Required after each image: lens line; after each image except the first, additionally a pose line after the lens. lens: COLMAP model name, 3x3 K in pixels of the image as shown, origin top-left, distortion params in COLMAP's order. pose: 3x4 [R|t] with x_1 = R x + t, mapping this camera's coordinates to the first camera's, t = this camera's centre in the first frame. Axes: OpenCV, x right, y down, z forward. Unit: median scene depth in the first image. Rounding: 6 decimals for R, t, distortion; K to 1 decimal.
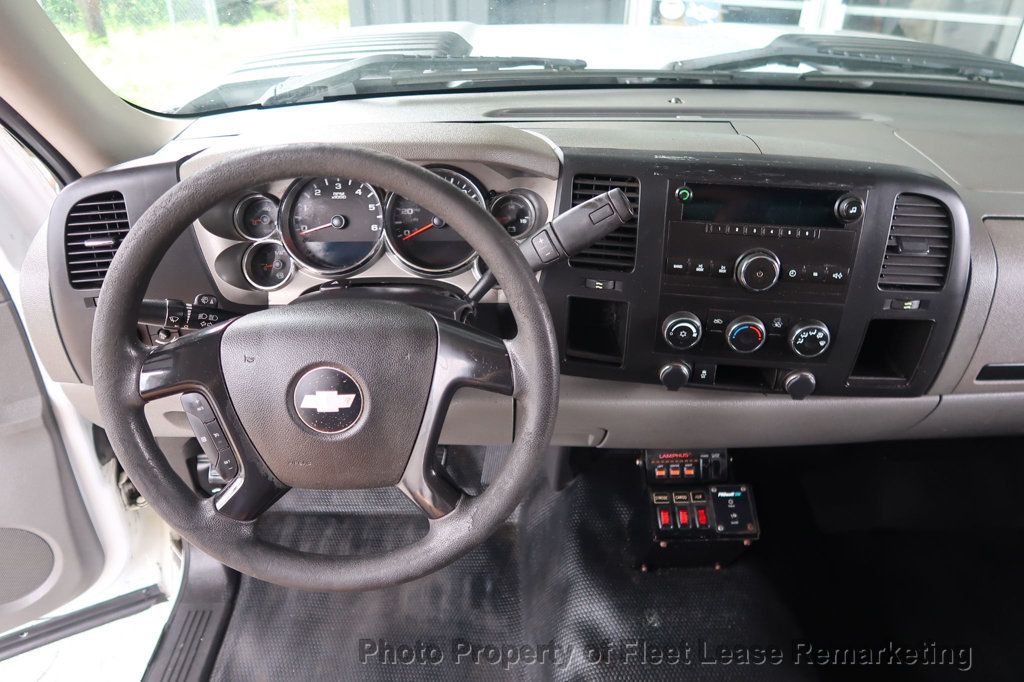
lens RADIAL K [[708.5, 0, 518.1], [0, 708.5, 341.5], [0, 0, 1]] dist [-0.029147, 0.015140]
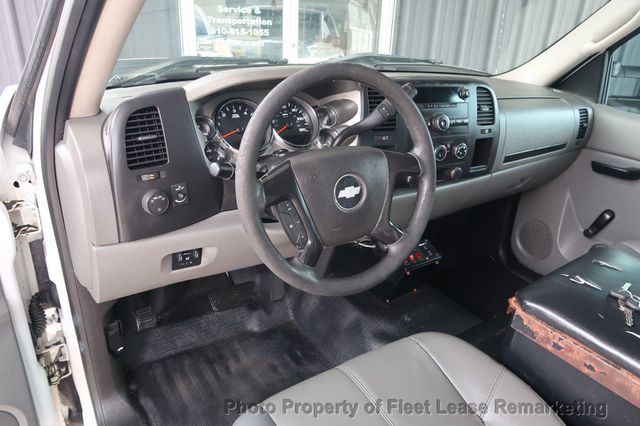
lens RADIAL K [[442.8, 0, 317.9], [0, 442.8, 214.9], [0, 0, 1]] dist [-0.029147, 0.015140]
pose [[0.846678, -0.185060, 0.498888, -0.791592], [0.258217, 0.962674, -0.081130, 0.206958], [-0.465253, 0.197513, 0.862861, -0.010316]]
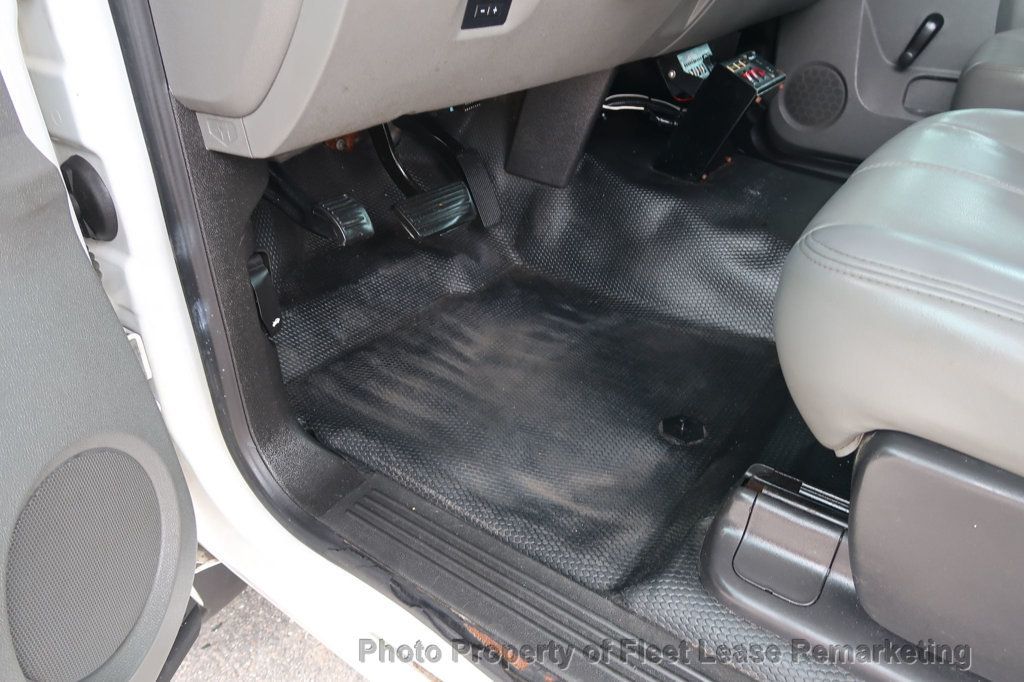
lens RADIAL K [[708.5, 0, 514.1], [0, 708.5, 338.5], [0, 0, 1]] dist [-0.029147, 0.015140]
pose [[0.591804, -0.412111, 0.692772, -1.197242], [0.436576, 0.886335, 0.154309, 0.359661], [-0.677620, 0.211127, 0.704455, 0.716475]]
